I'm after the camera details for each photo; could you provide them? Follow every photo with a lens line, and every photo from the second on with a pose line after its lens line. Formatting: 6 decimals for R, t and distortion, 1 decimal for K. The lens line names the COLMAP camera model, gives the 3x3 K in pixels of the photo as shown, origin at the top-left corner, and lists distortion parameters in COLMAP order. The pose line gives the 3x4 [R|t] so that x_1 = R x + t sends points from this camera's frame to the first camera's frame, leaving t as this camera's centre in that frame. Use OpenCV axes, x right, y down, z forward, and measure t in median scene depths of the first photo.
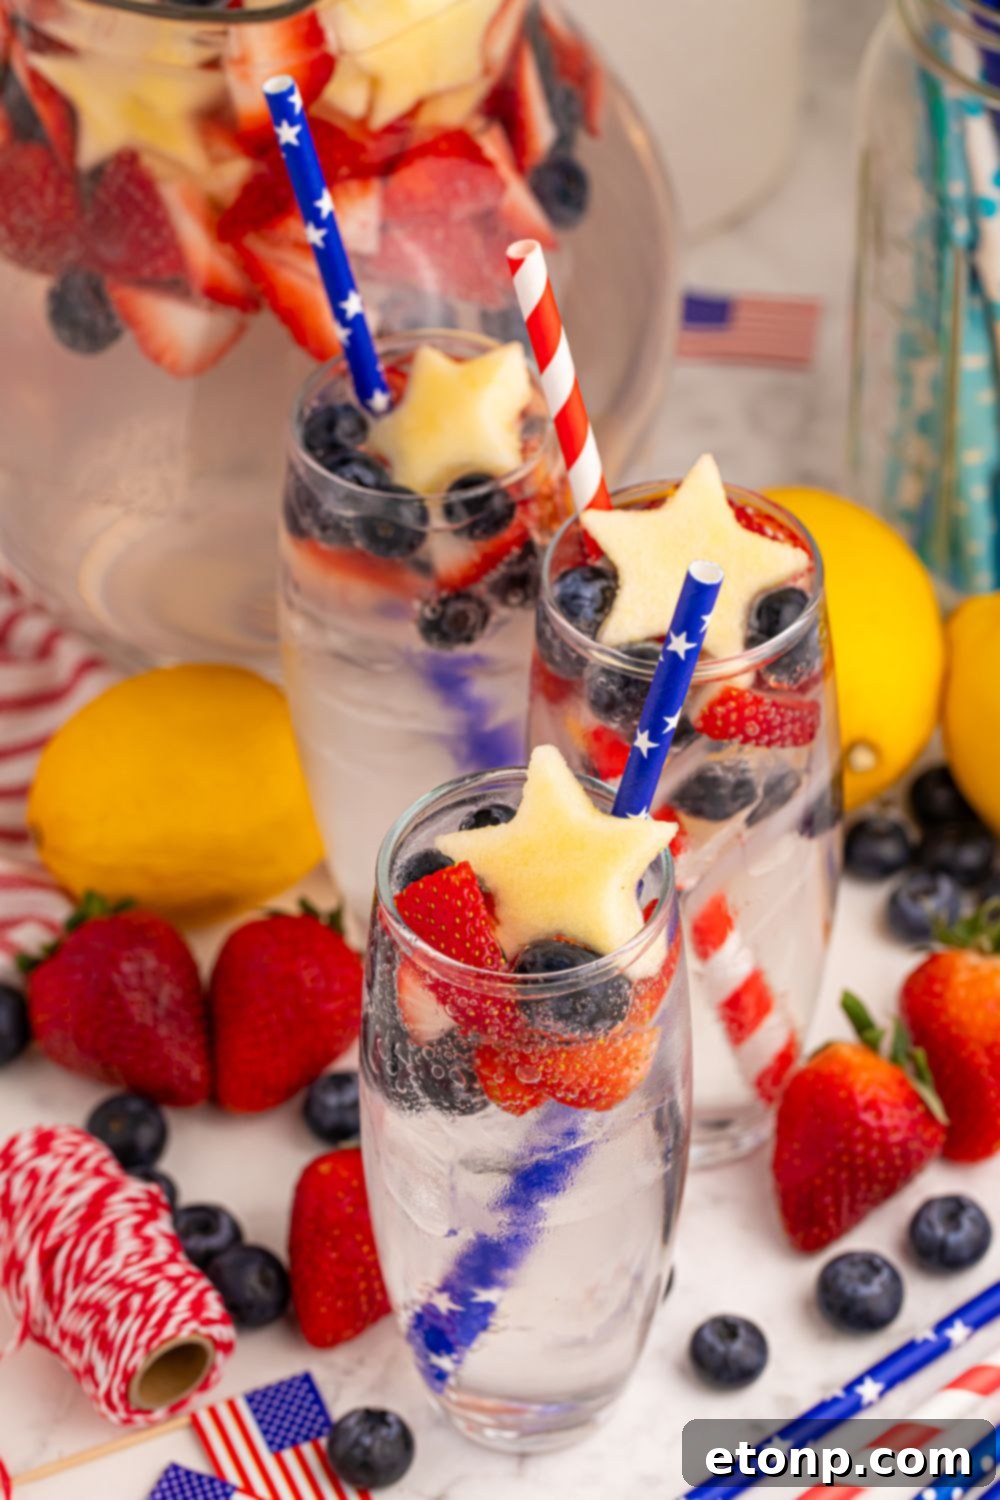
lens RADIAL K [[4940.9, 0, 500.0], [0, 4940.9, 750.0], [0, 0, 1]] dist [-0.081998, 3.065282]
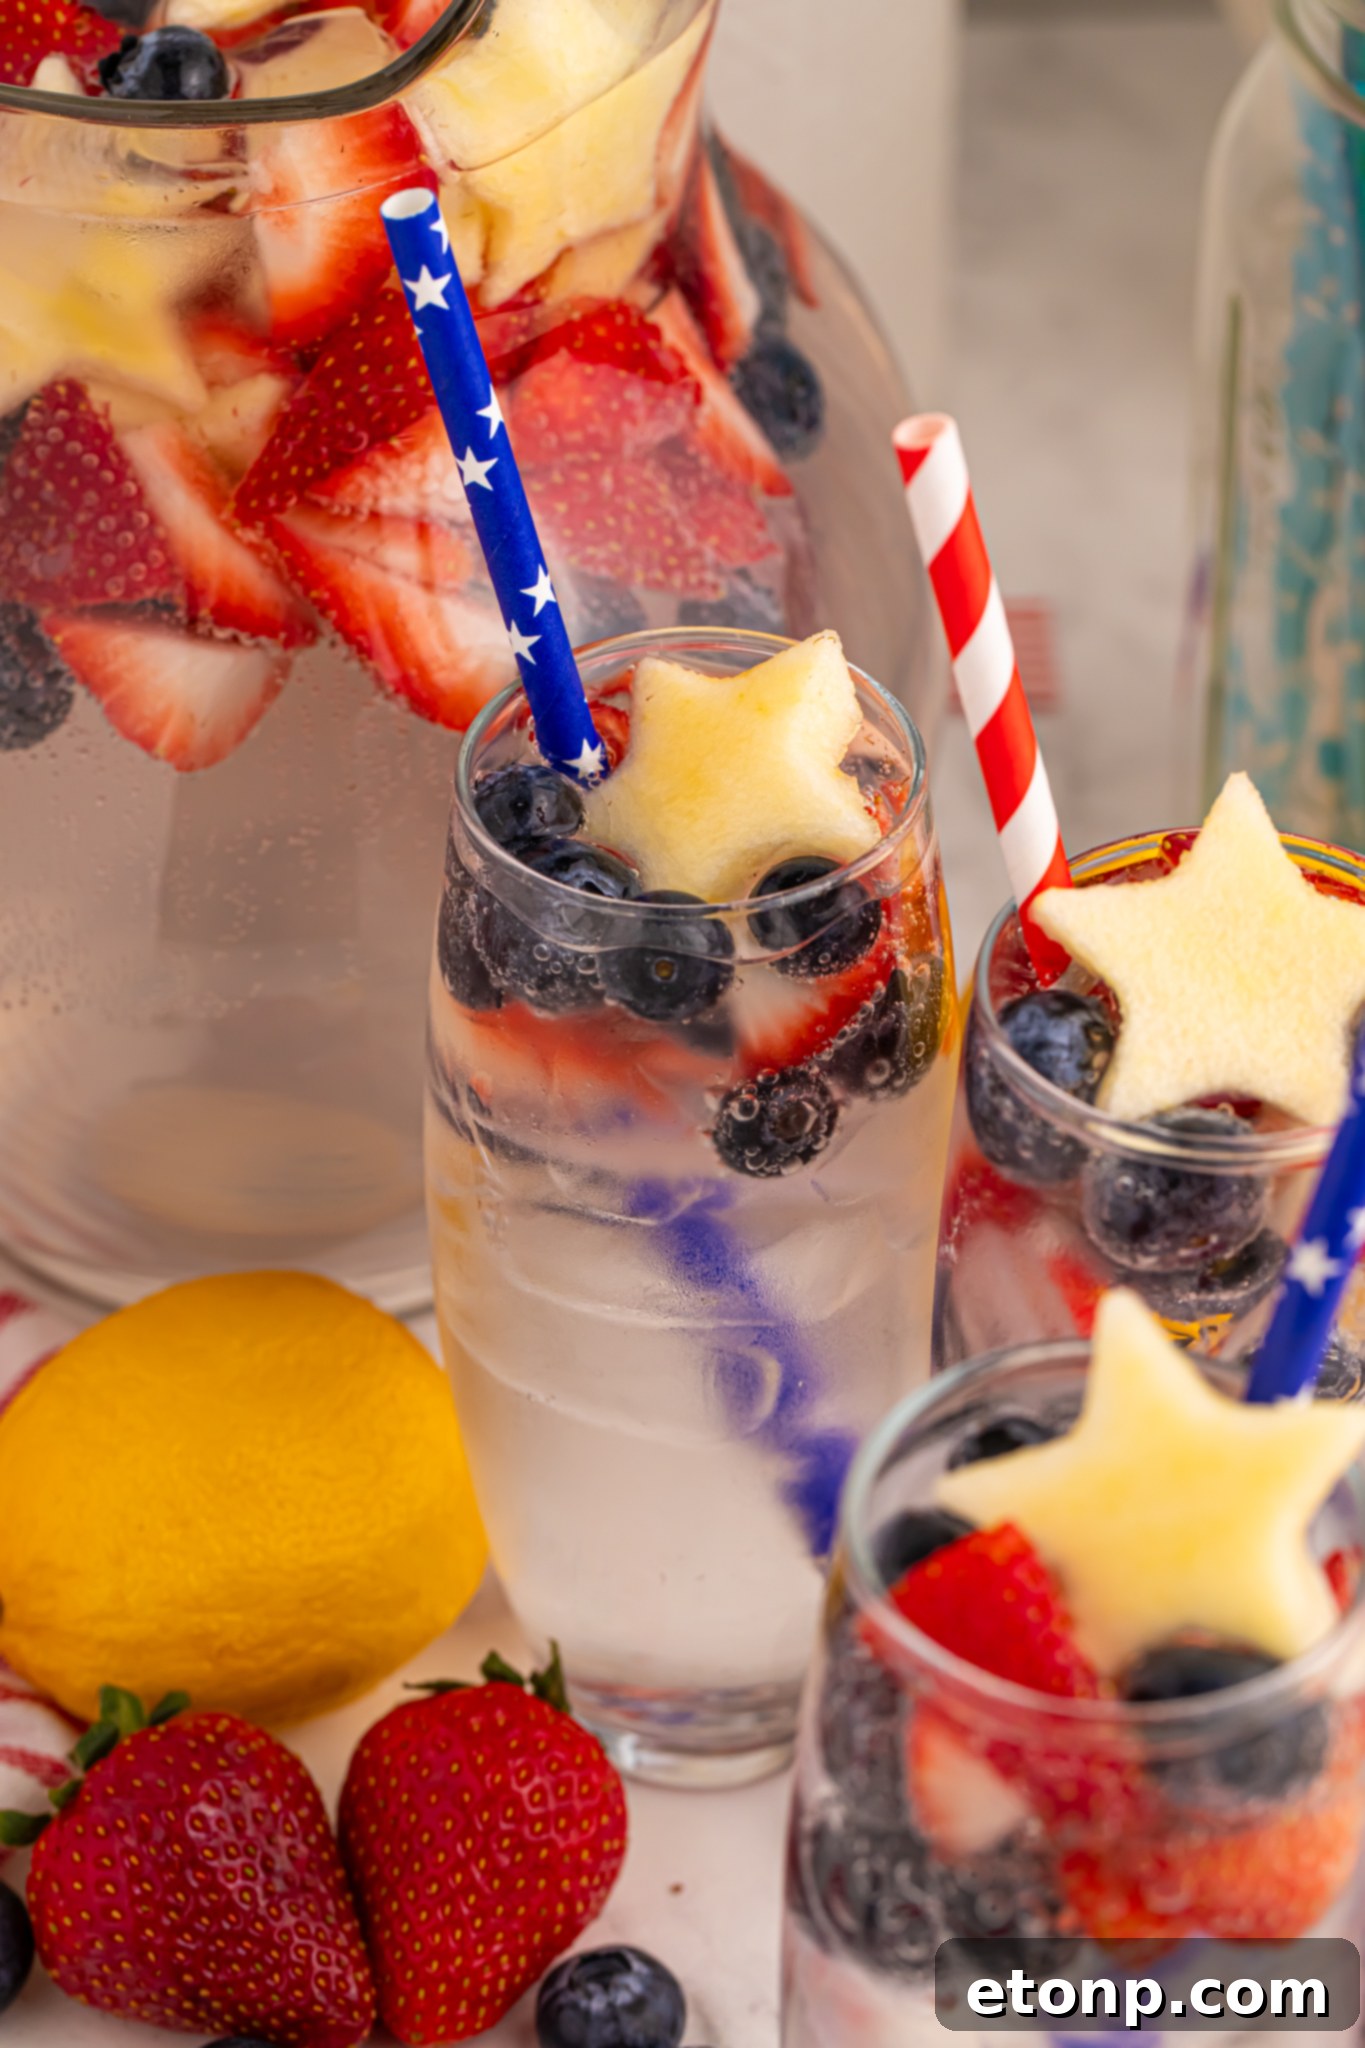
lens RADIAL K [[6746.0, 0, 682.5], [0, 6746.0, 1024.0], [0, 0, 1]] dist [-0.081998, 3.065282]
pose [[0.983782, -0.103435, 0.146537, -0.133096], [0.114032, 0.991293, -0.065838, 0.012179], [-0.138452, 0.081481, 0.987012, 0.238349]]
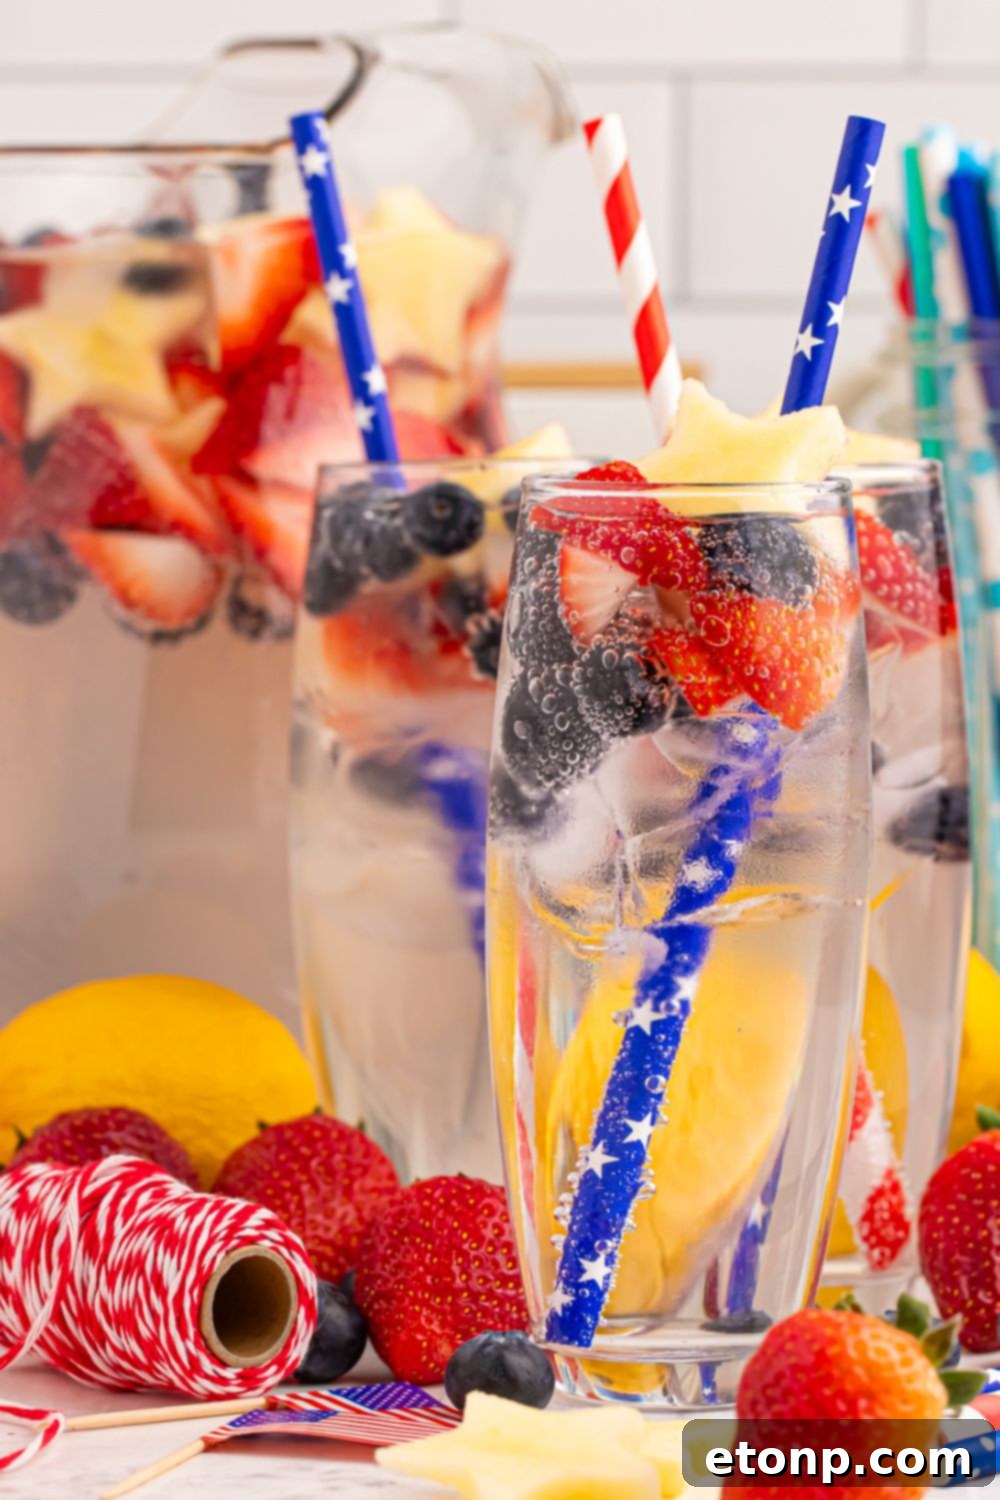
lens RADIAL K [[7161.9, 0, 500.0], [0, 7161.9, 750.0], [0, 0, 1]] dist [-0.225919, 2.299436]
pose [[0.990181, 0.015057, 0.138978, -0.191020], [0.080894, 0.749090, -0.657510, 0.837010], [-0.114007, 0.662297, 0.740517, 0.061674]]
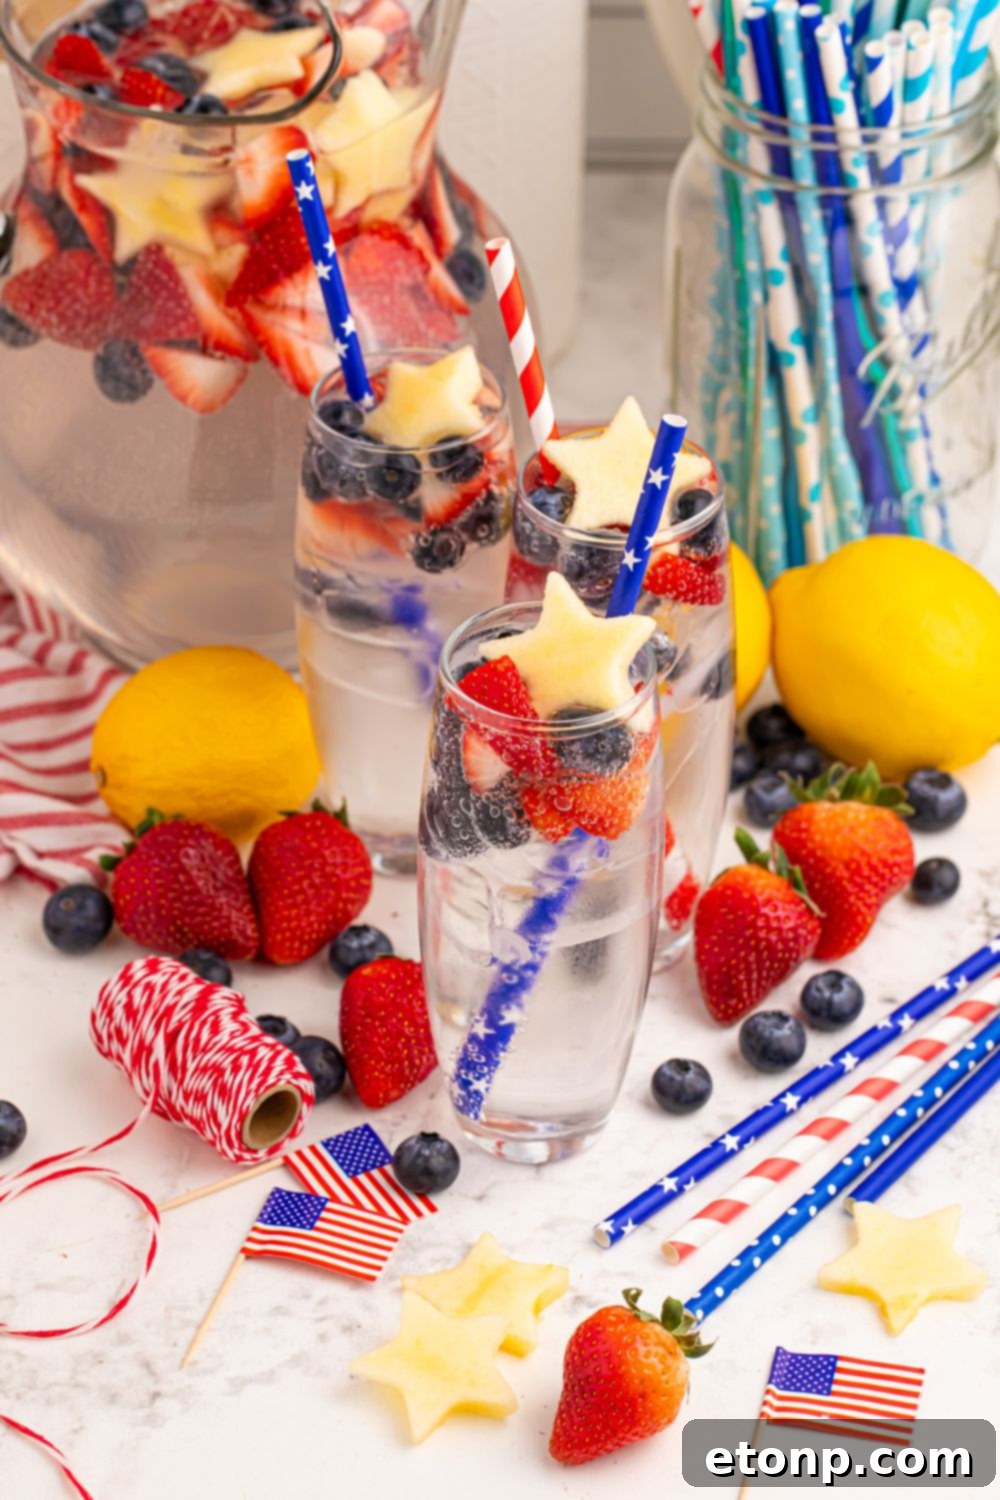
lens RADIAL K [[4940.9, 0, 500.0], [0, 4940.9, 750.0], [0, 0, 1]] dist [-0.081998, 3.065282]
pose [[0.990238, -0.057001, 0.127196, -0.168466], [0.075774, 0.986078, -0.148016, 0.229394], [-0.116988, 0.156209, 0.980771, -0.315529]]
